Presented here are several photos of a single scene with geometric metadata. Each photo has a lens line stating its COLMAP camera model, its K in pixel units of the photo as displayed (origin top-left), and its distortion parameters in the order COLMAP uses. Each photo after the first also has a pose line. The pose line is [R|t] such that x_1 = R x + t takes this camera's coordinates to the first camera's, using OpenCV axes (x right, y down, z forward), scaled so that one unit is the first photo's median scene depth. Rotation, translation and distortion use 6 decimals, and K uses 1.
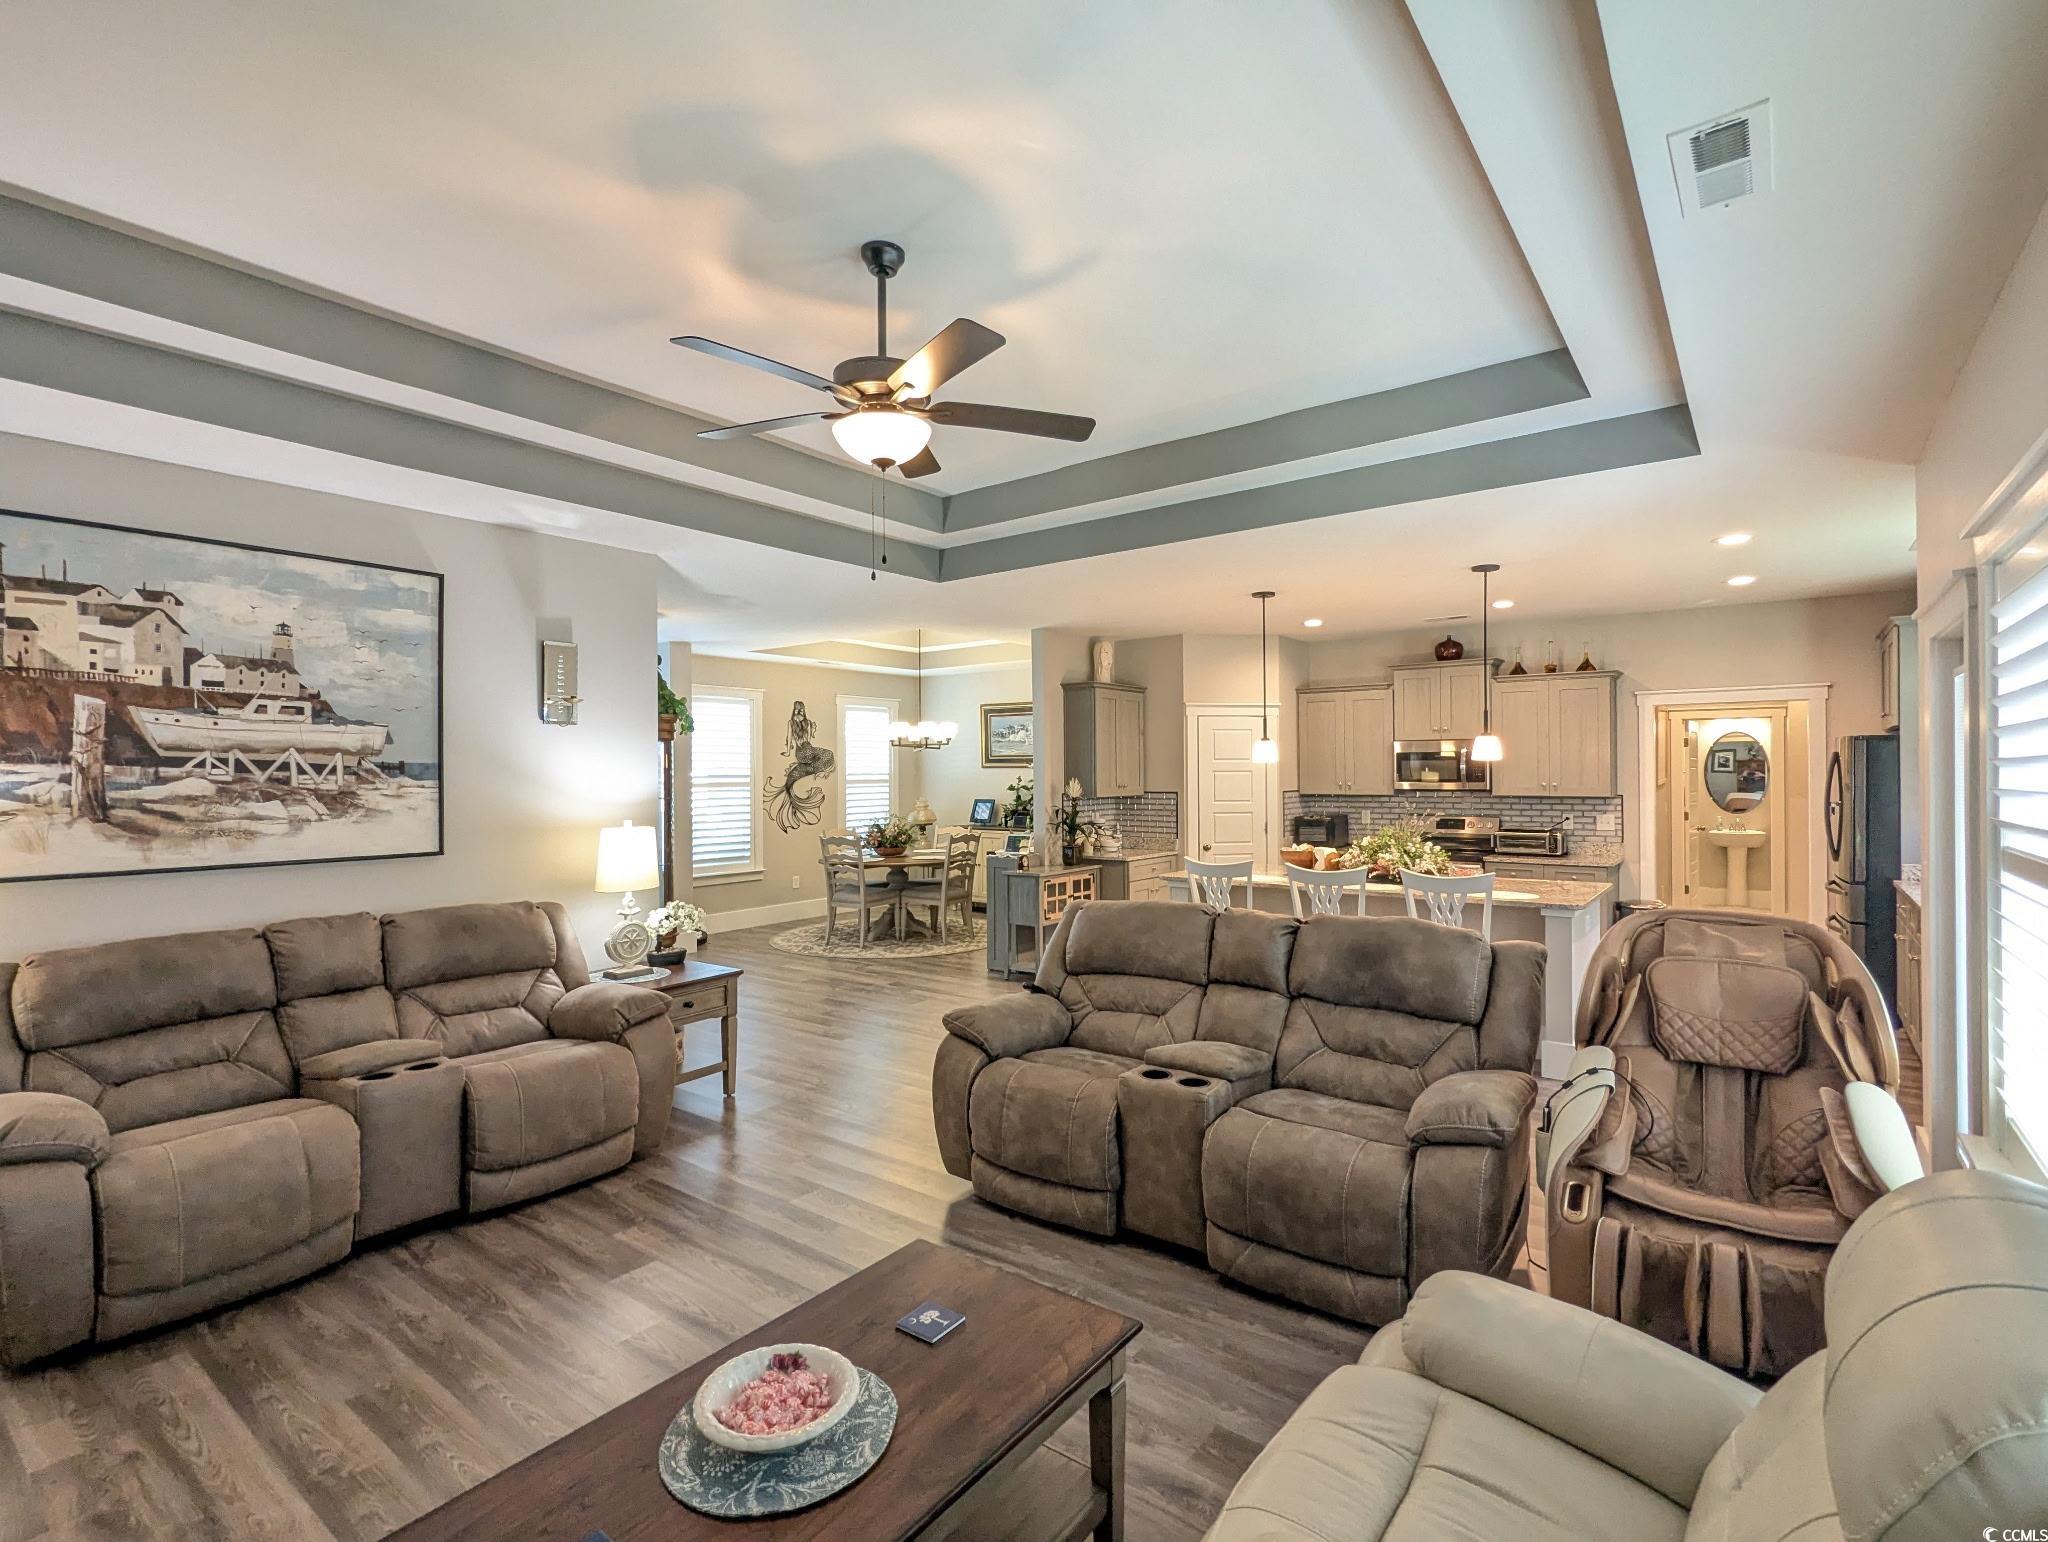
lens RADIAL K [[977.1, 0, 1033.5], [0, 977.1, 762.7], [0, 0, 1]] dist [-0.002809, 0.003103]
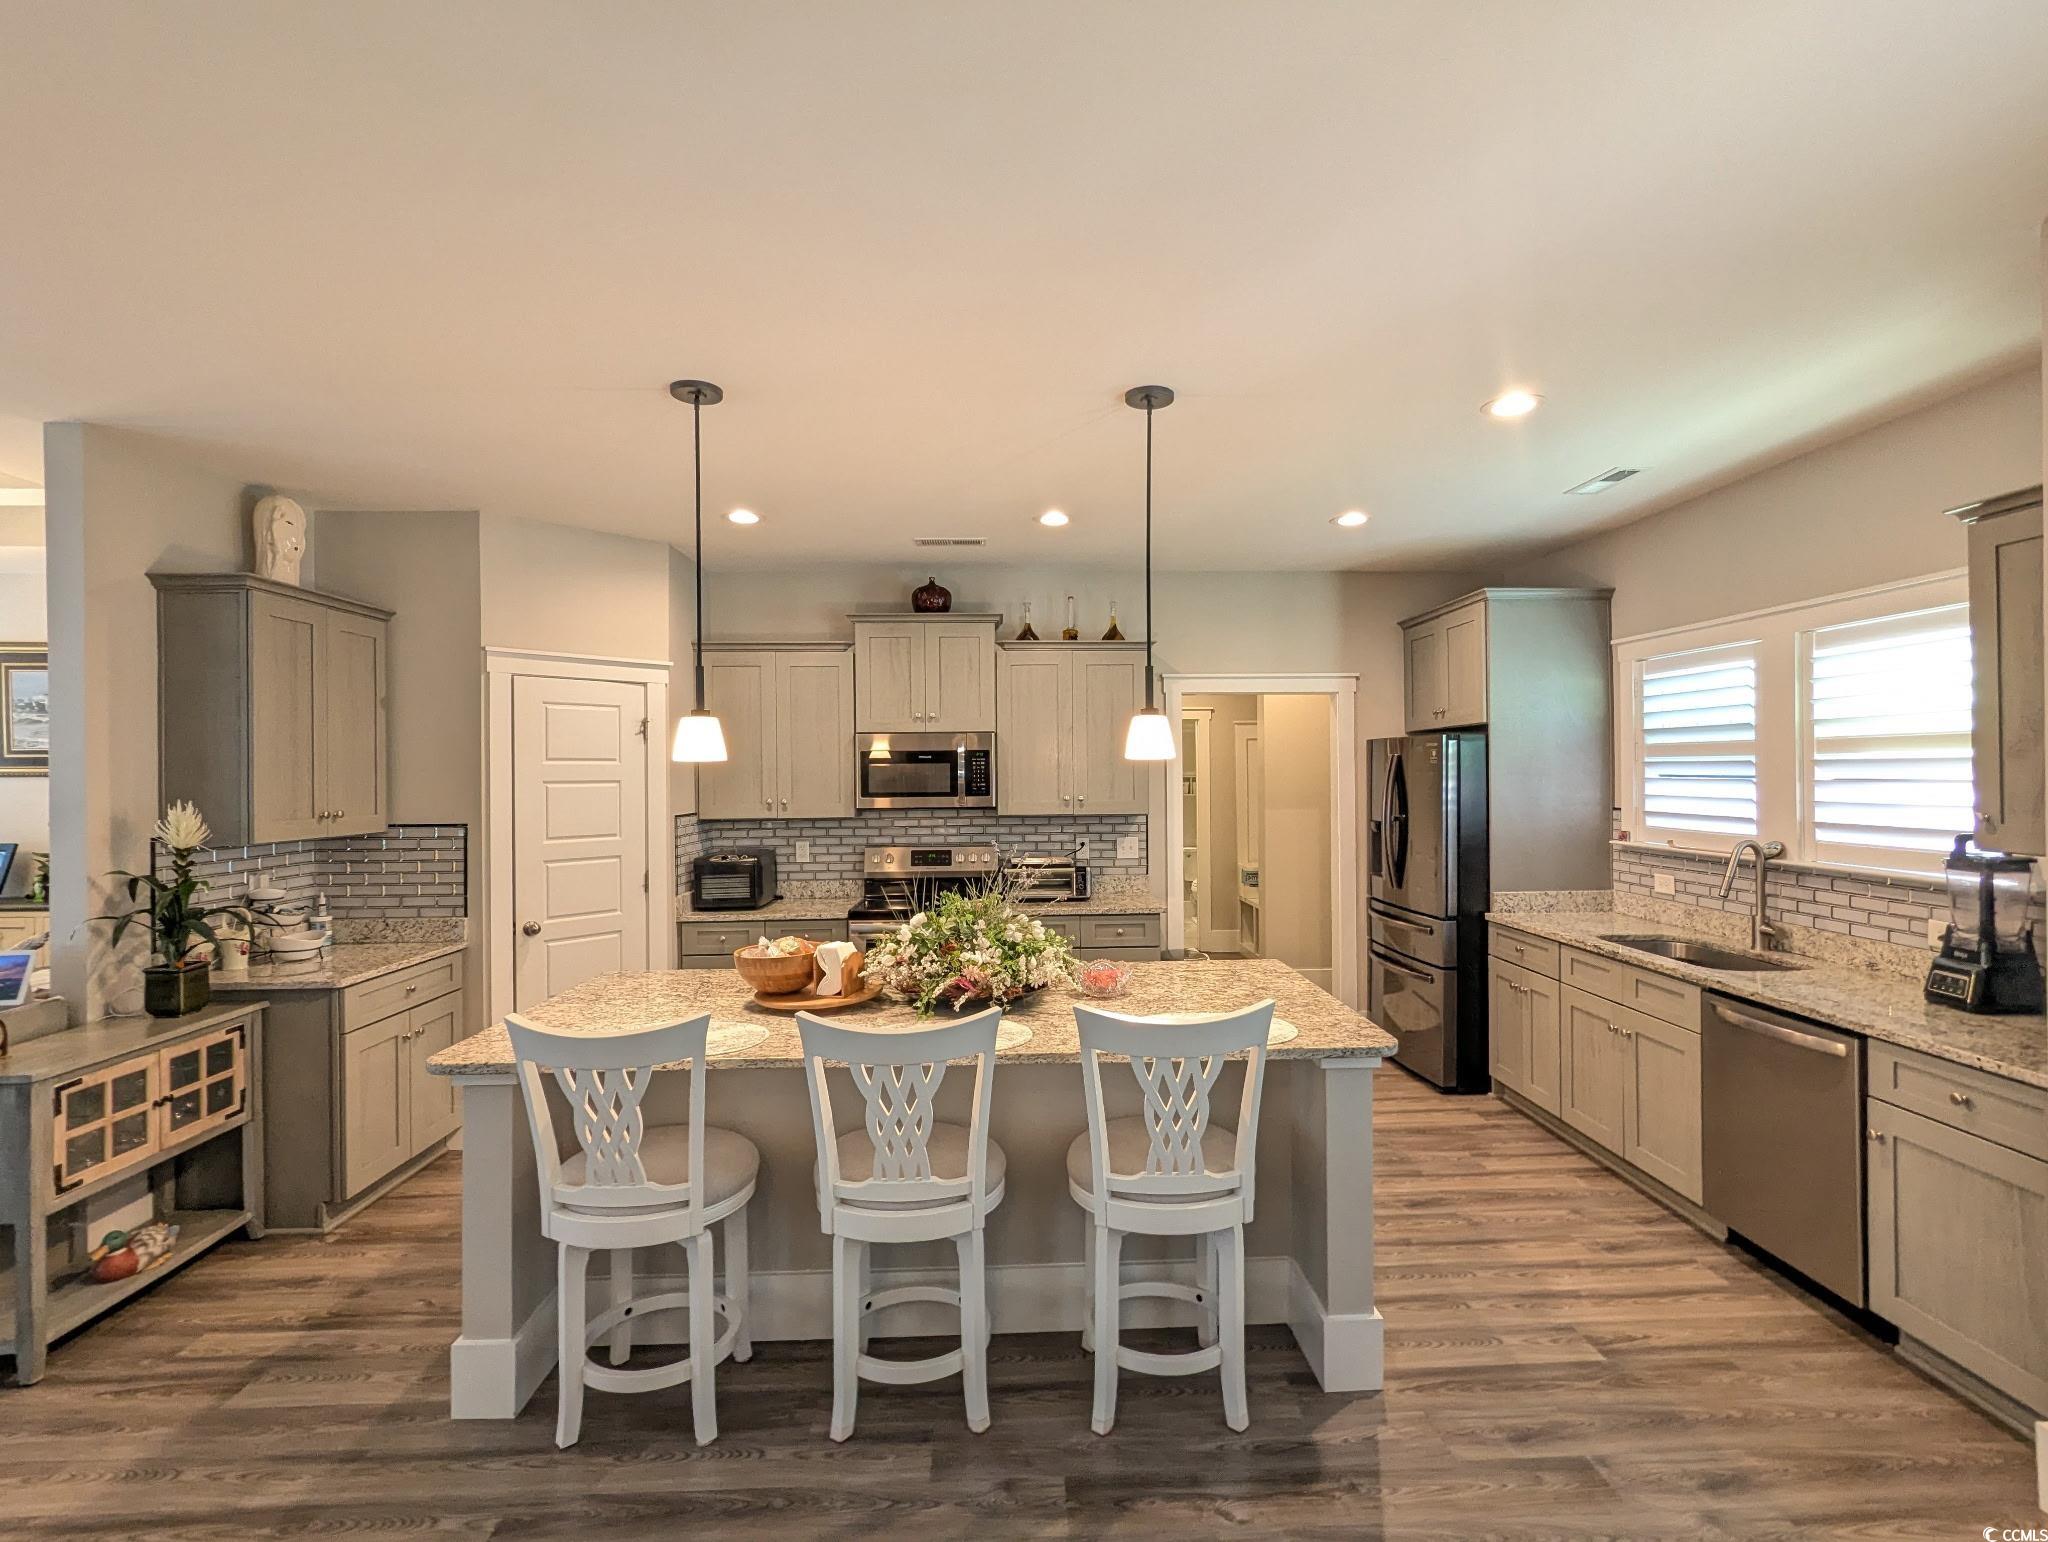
lens RADIAL K [[977.1, 0, 1031.2], [0, 977.1, 767.1], [0, 0, 1]] dist [-0.002809, 0.003103]
pose [[0.772214, 0.003847, 0.635351, 0.054075], [-0.001557, 0.999990, -0.004163, 0.002696], [-0.635361, 0.002226, 0.772212, 0.440774]]
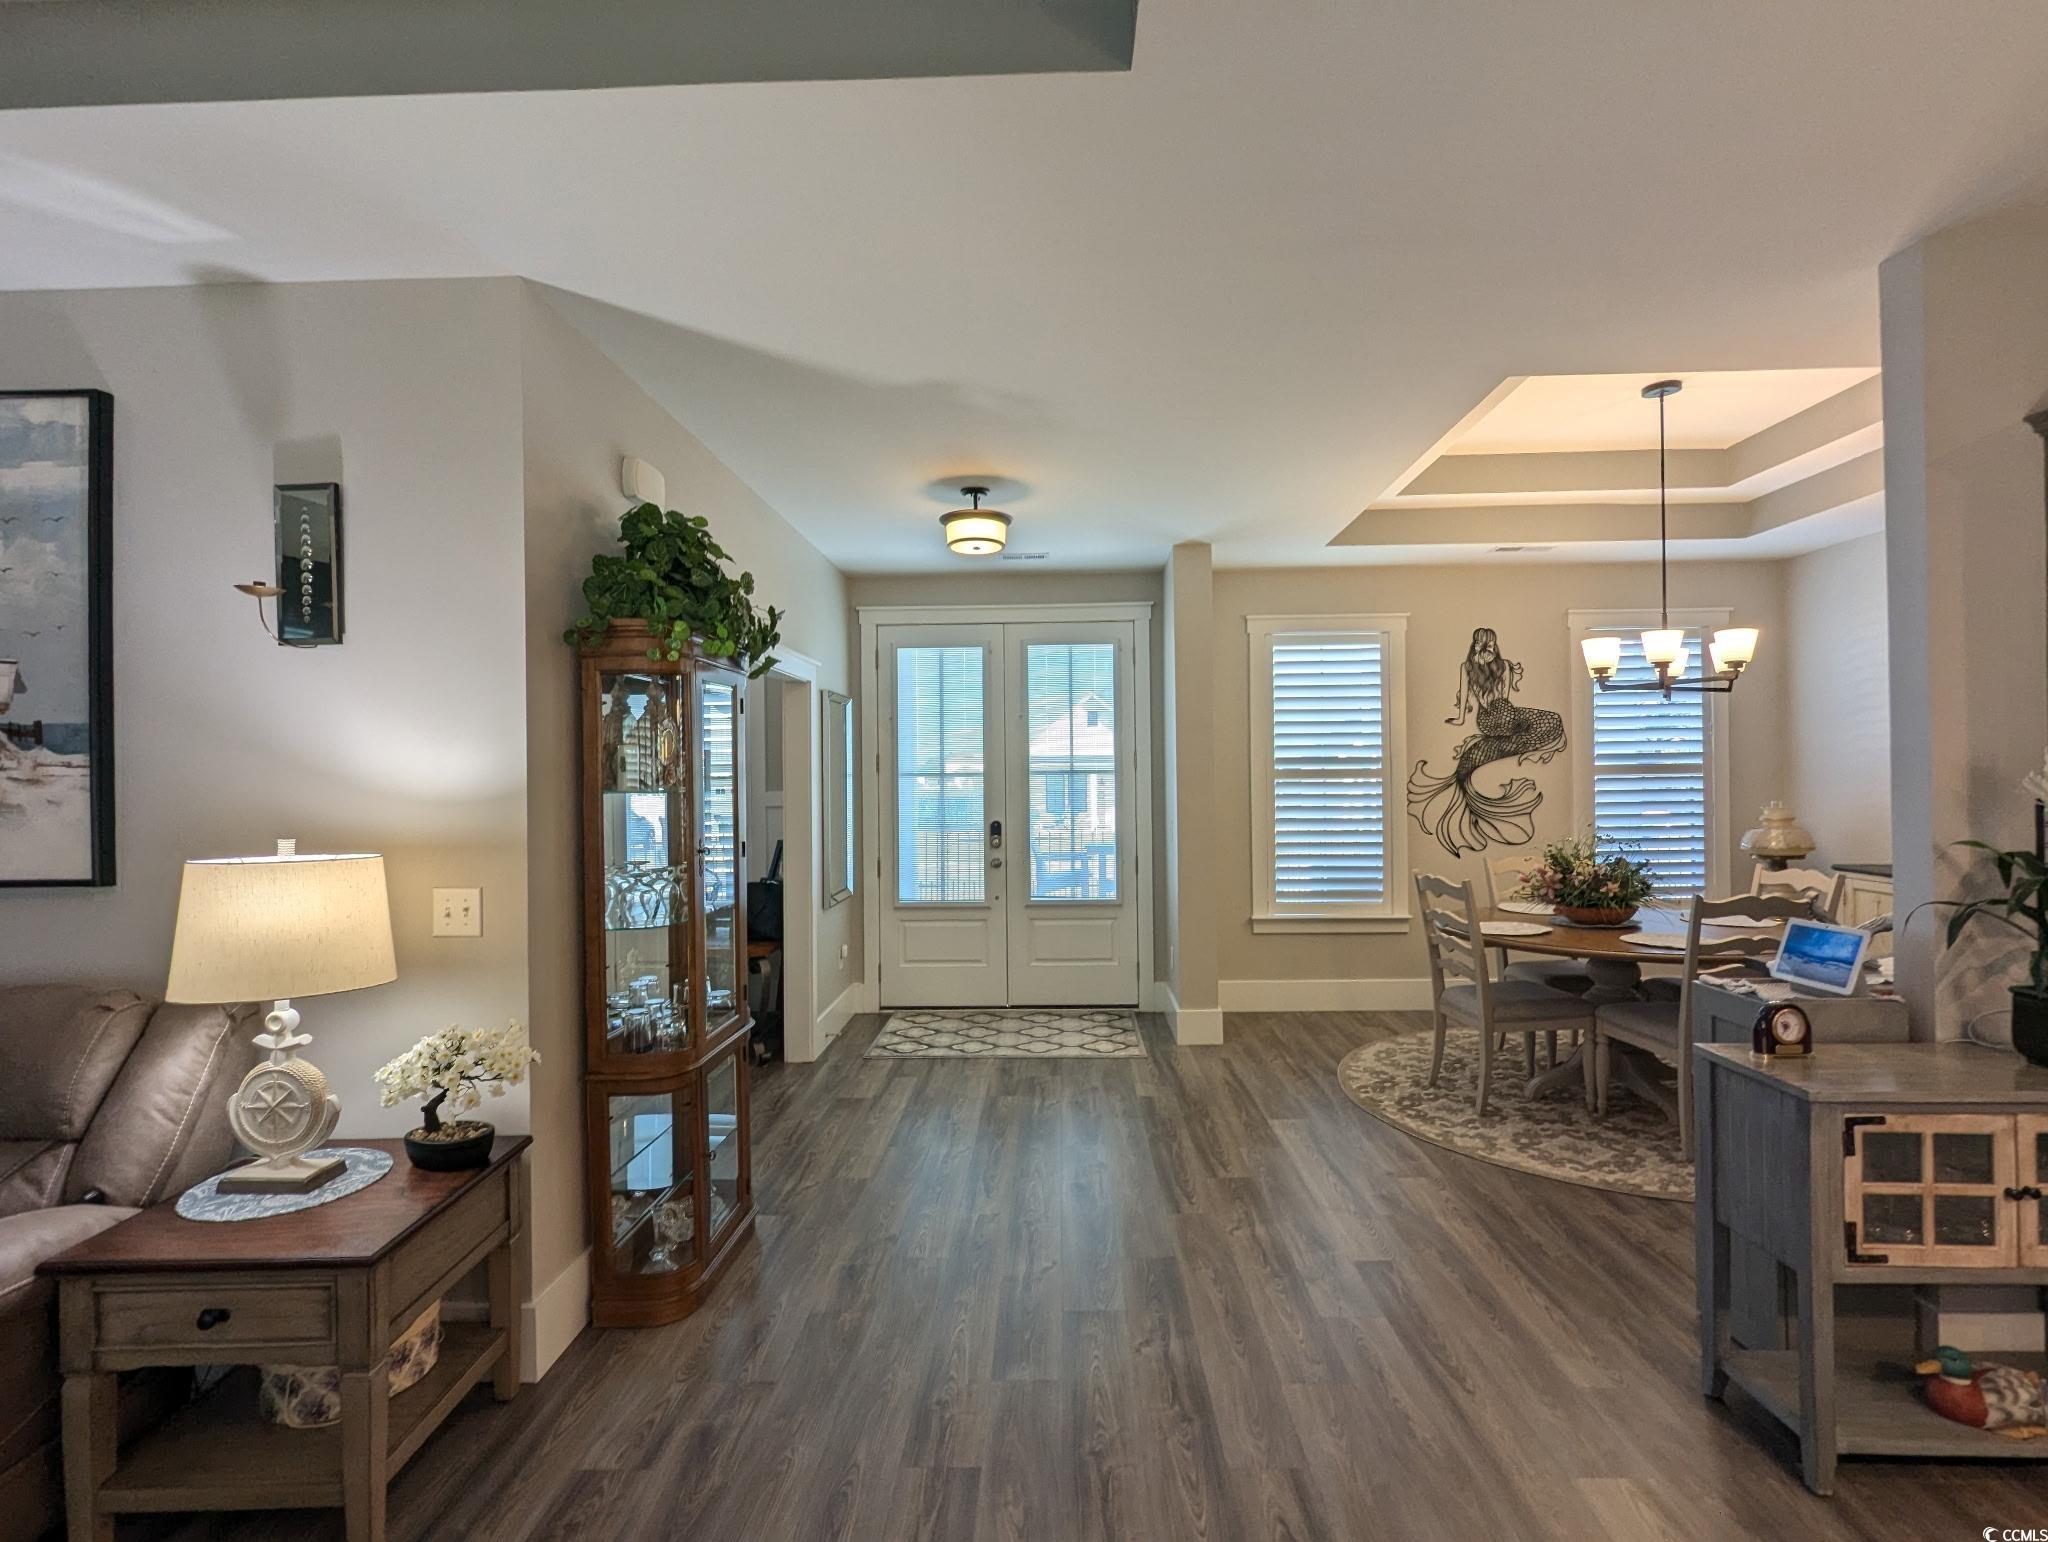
lens RADIAL K [[977.1, 0, 1024.7], [0, 977.1, 771.2], [0, 0, 1]] dist [-0.002809, 0.003103]
pose [[0.580135, -0.003244, -0.814514, 0.090659], [0.014837, 0.999868, 0.006585, 0.017278], [0.814385, -0.015905, 0.580107, 0.591580]]
